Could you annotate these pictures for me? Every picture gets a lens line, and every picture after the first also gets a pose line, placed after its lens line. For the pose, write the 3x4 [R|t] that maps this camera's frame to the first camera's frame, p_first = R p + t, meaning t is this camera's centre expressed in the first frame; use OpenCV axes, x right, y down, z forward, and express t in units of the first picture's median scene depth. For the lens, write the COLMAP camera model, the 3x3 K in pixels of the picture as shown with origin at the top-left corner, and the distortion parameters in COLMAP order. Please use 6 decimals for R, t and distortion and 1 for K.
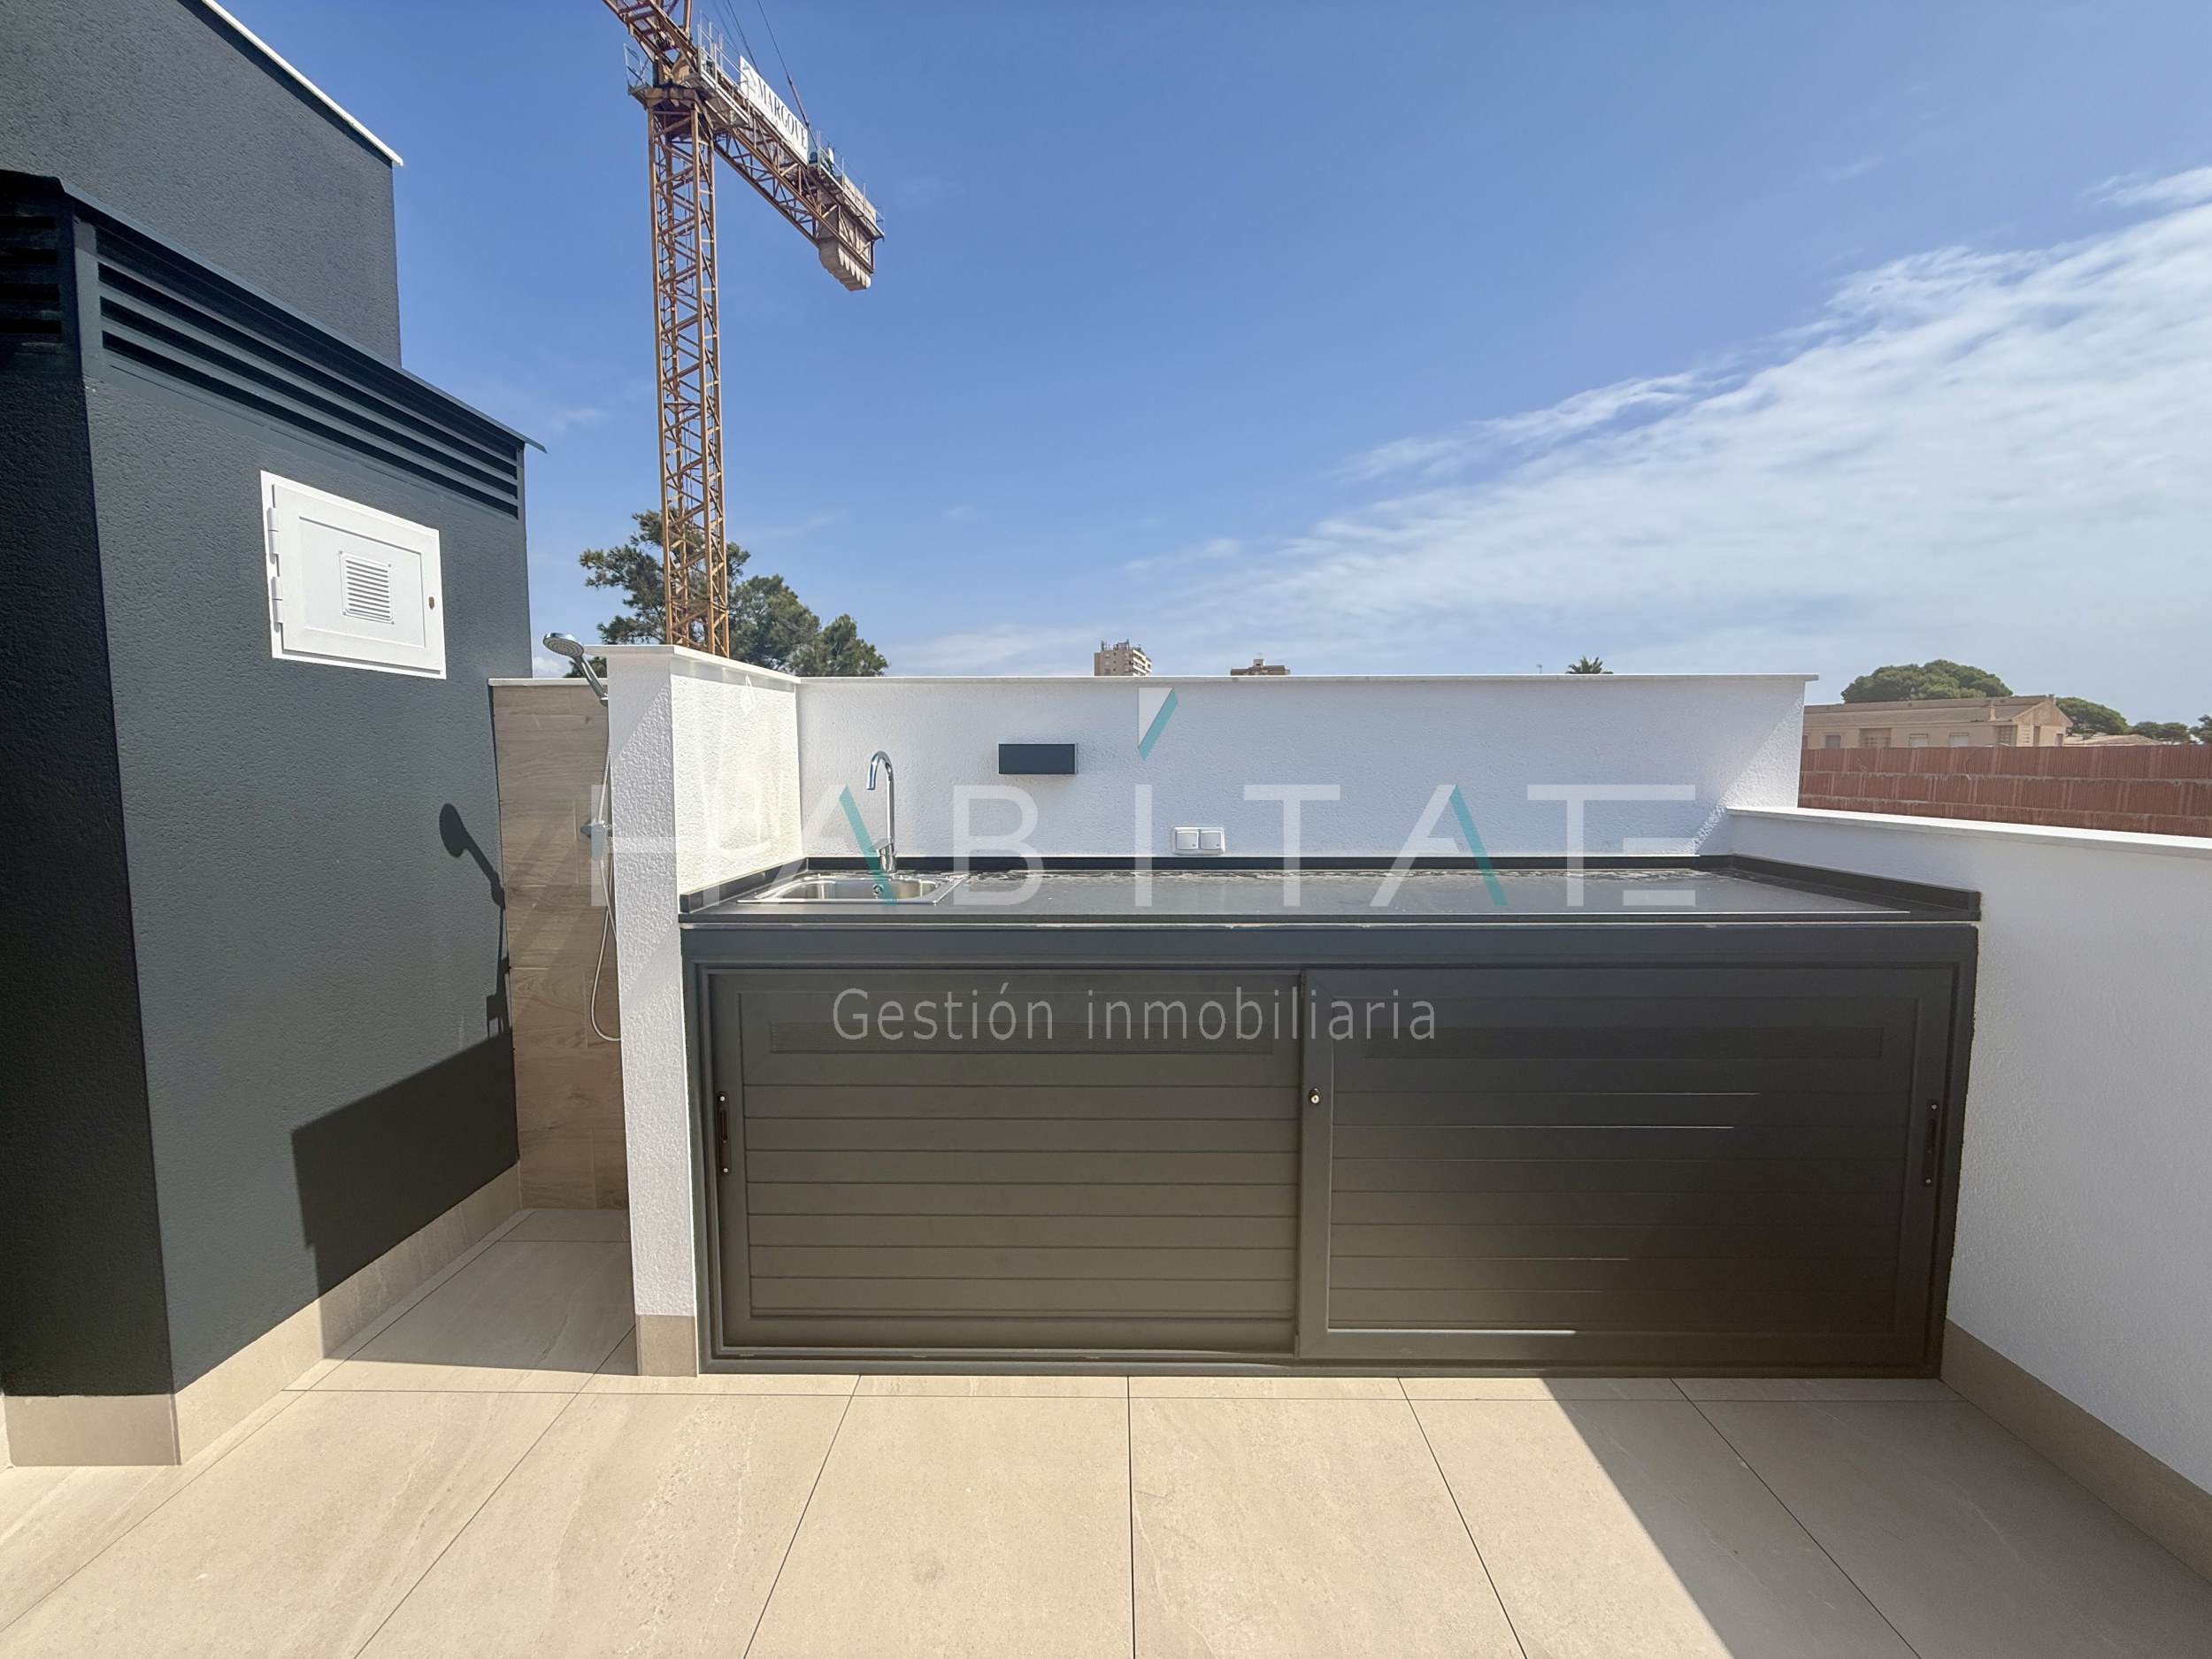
lens RADIAL K [[884.1, 0, 1107.1], [0, 884.1, 829.3], [0, 0, 1]] dist [0.000076, 0.000066]
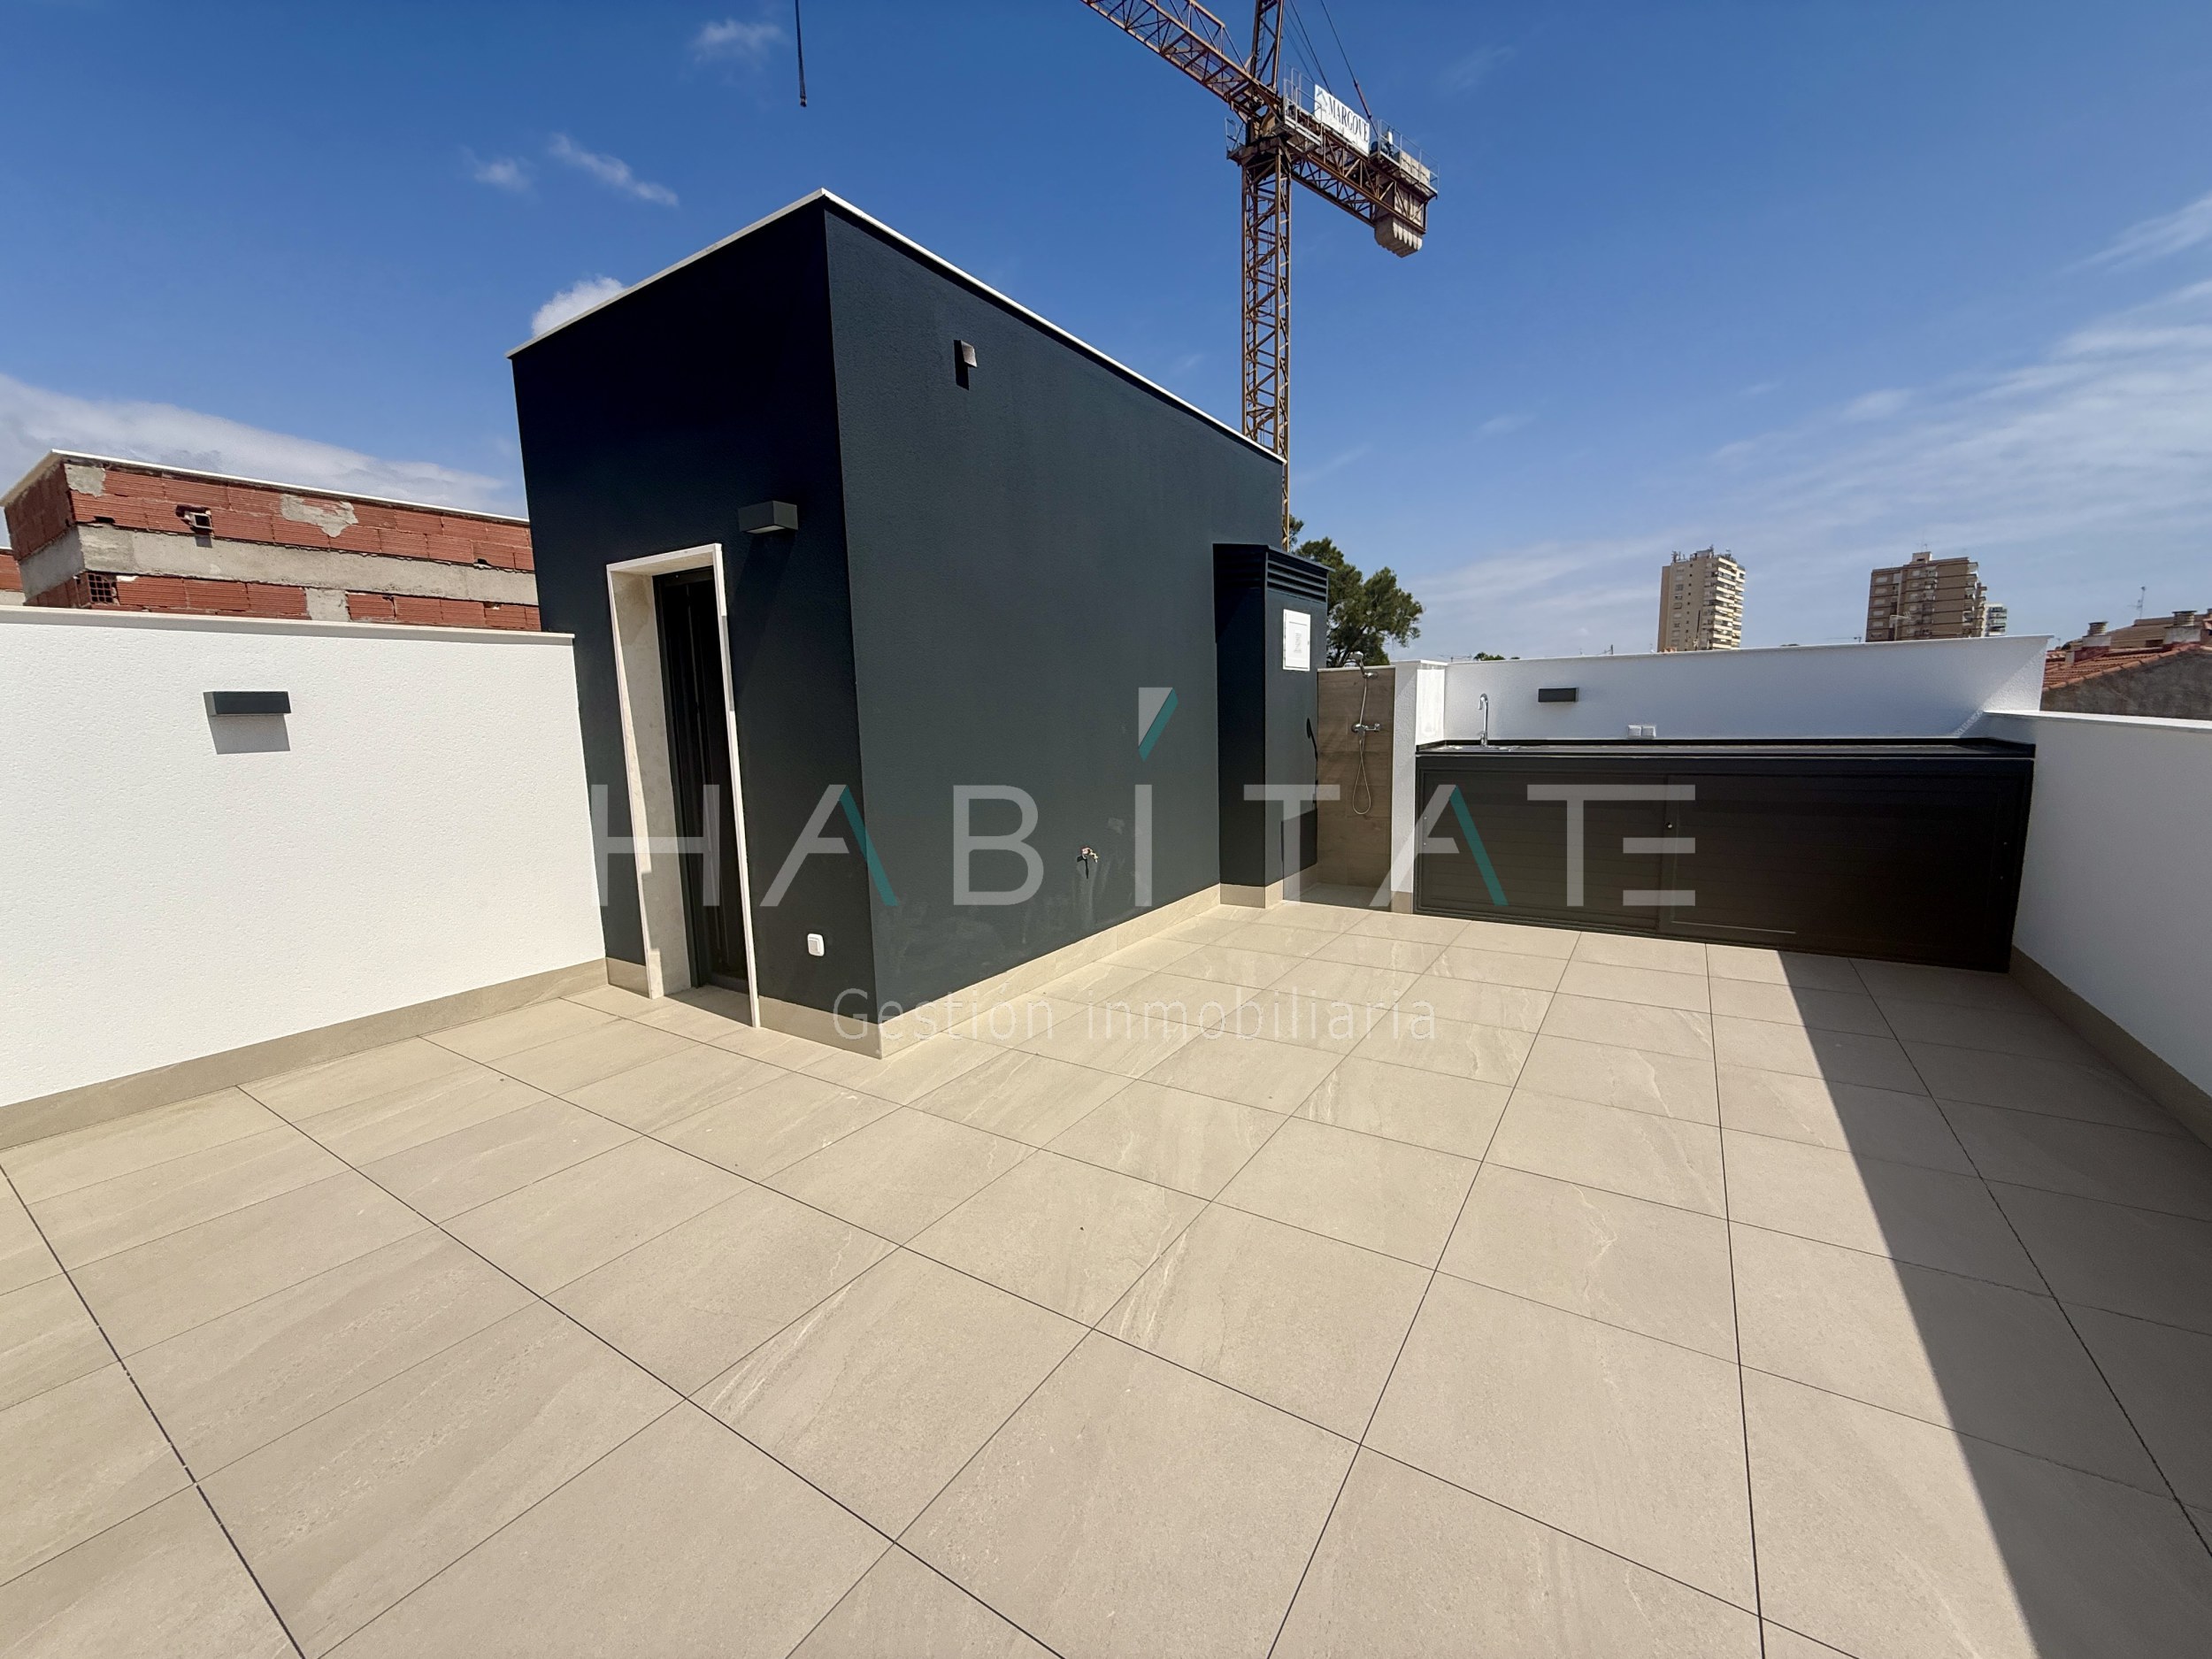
lens RADIAL K [[884.1, 0, 1096.6], [0, 884.1, 823.3], [0, 0, 1]] dist [0.000076, 0.000066]
pose [[0.839100, 0.051388, -0.541544, 0.018827], [-0.019248, 0.997709, 0.064849, 0.013452], [0.543636, -0.043991, 0.838168, -0.167491]]
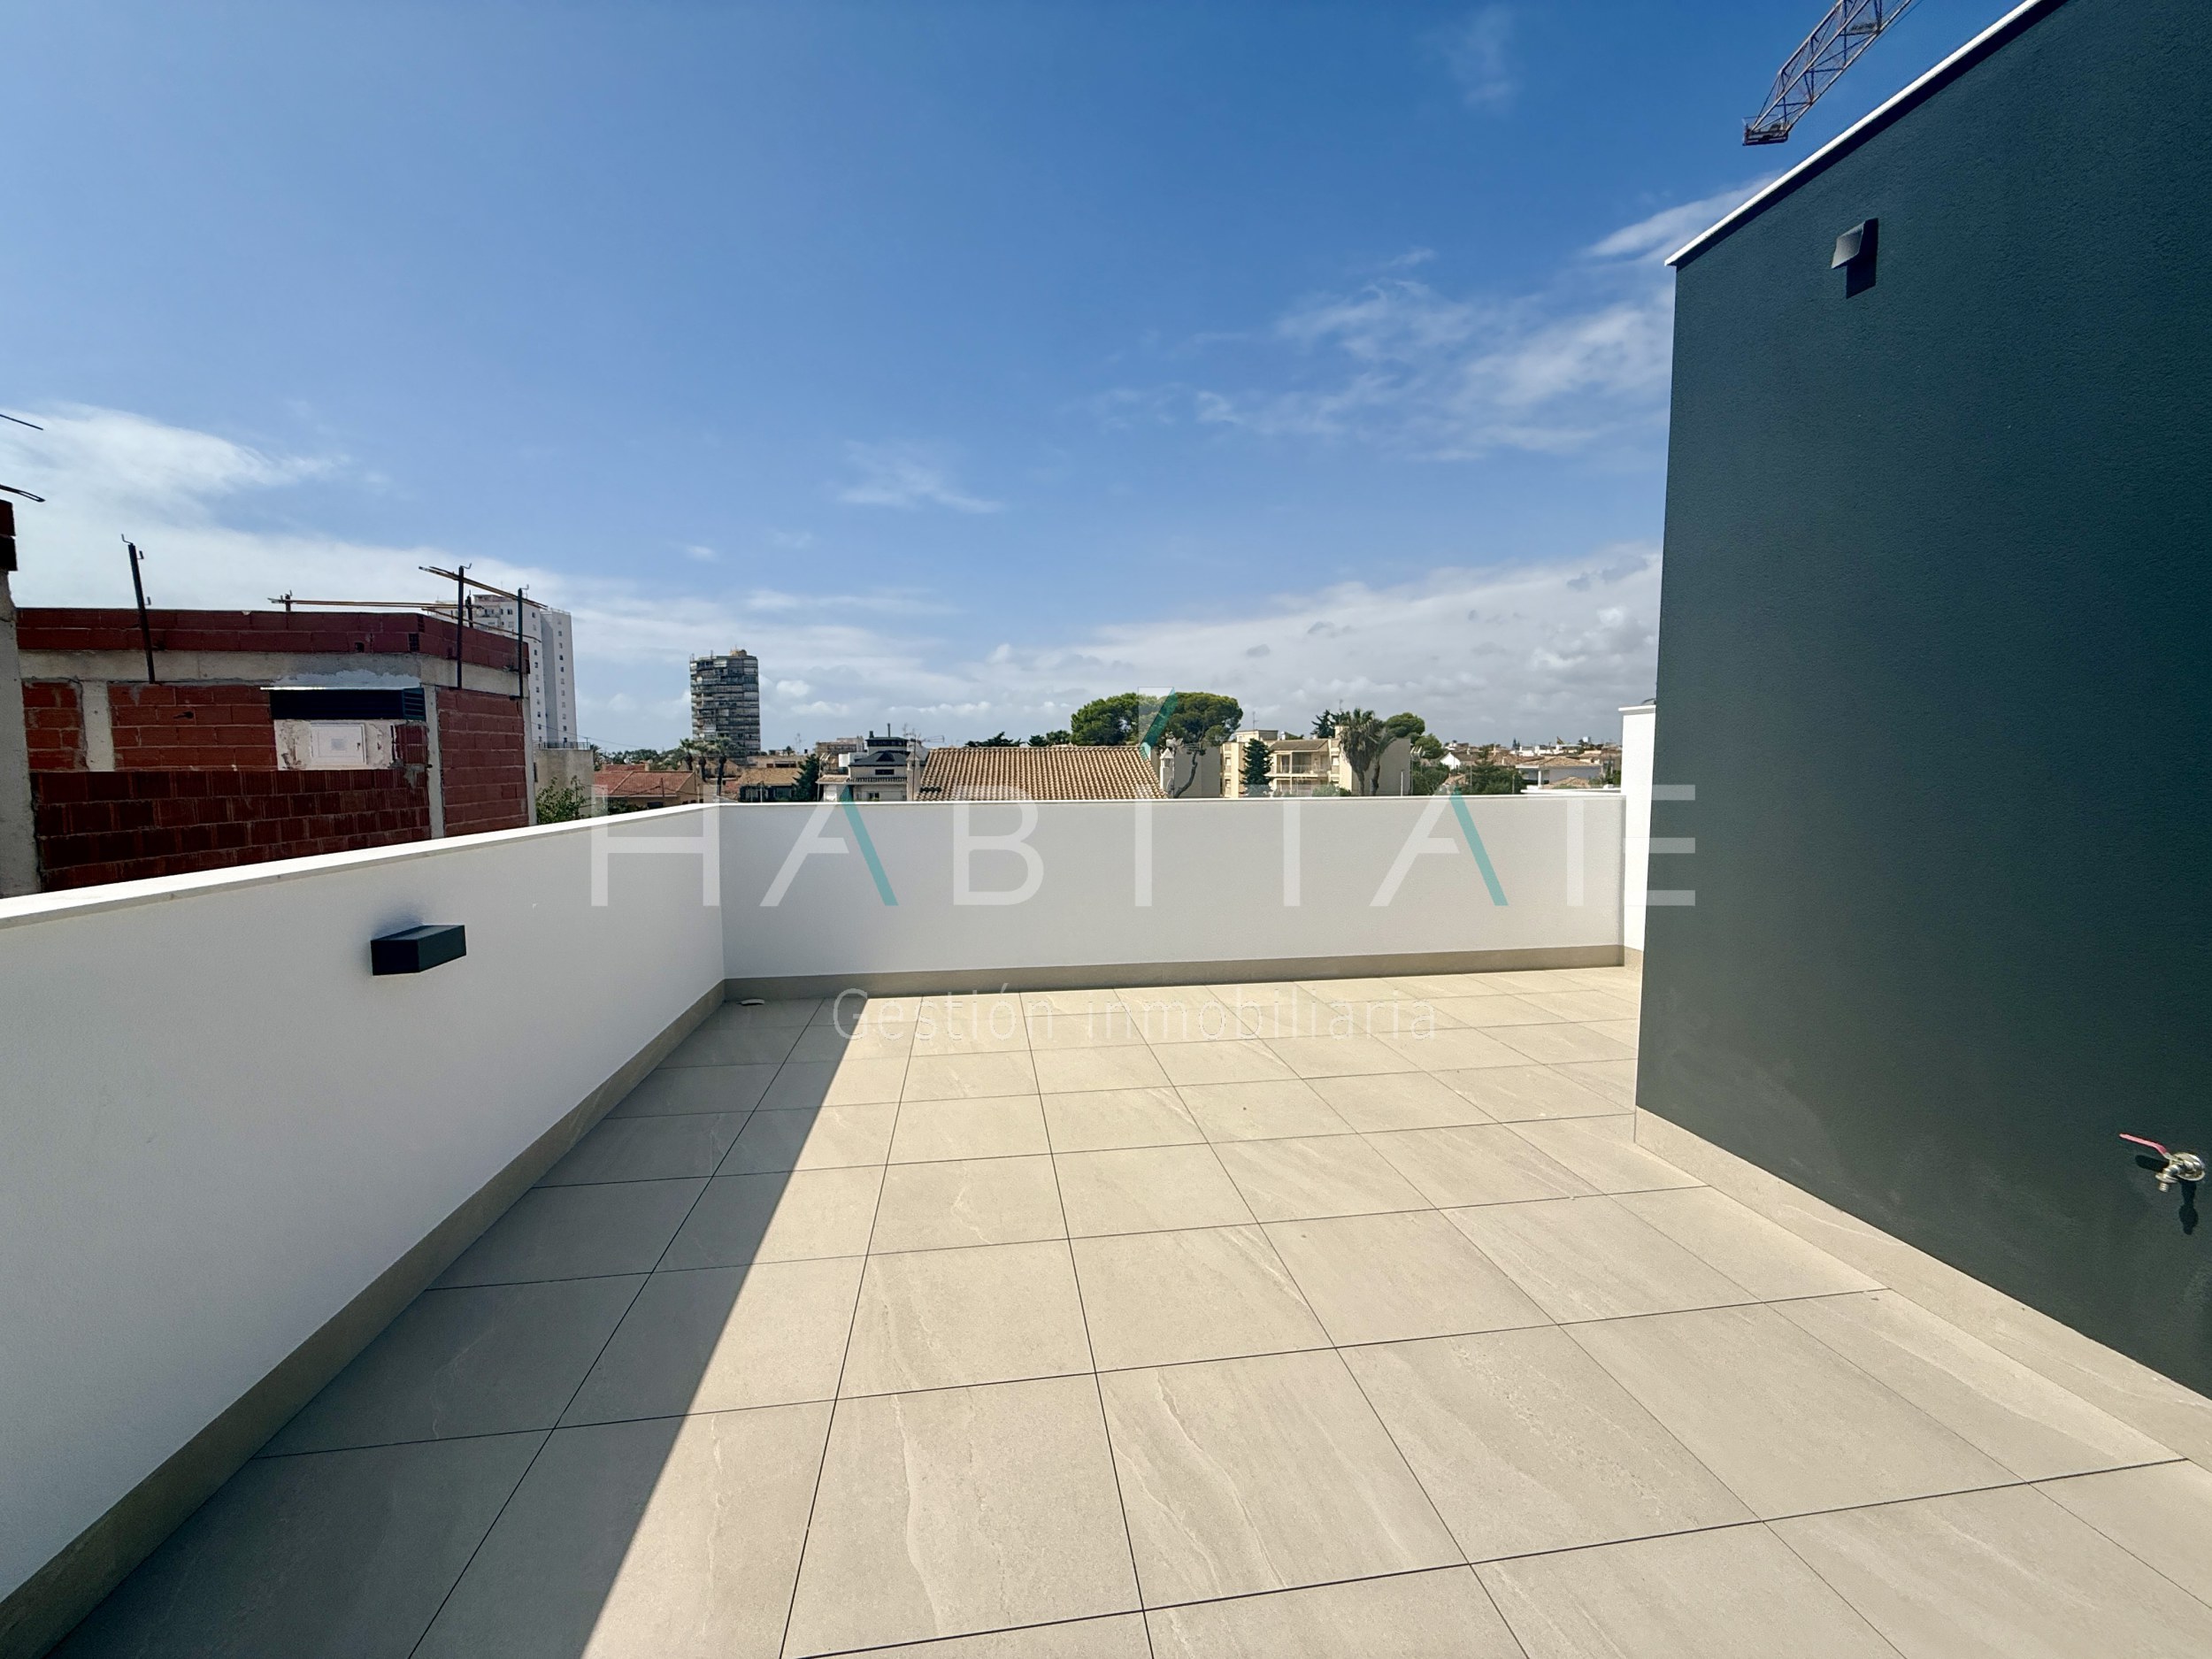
lens RADIAL K [[884.1, 0, 1105.2], [0, 884.1, 817.7], [0, 0, 1]] dist [0.000076, 0.000066]
pose [[-0.987747, 0.018427, -0.154969, 0.013427], [-0.003580, 0.990068, 0.140542, -0.007649], [0.156020, 0.139375, -0.977871, 0.059390]]
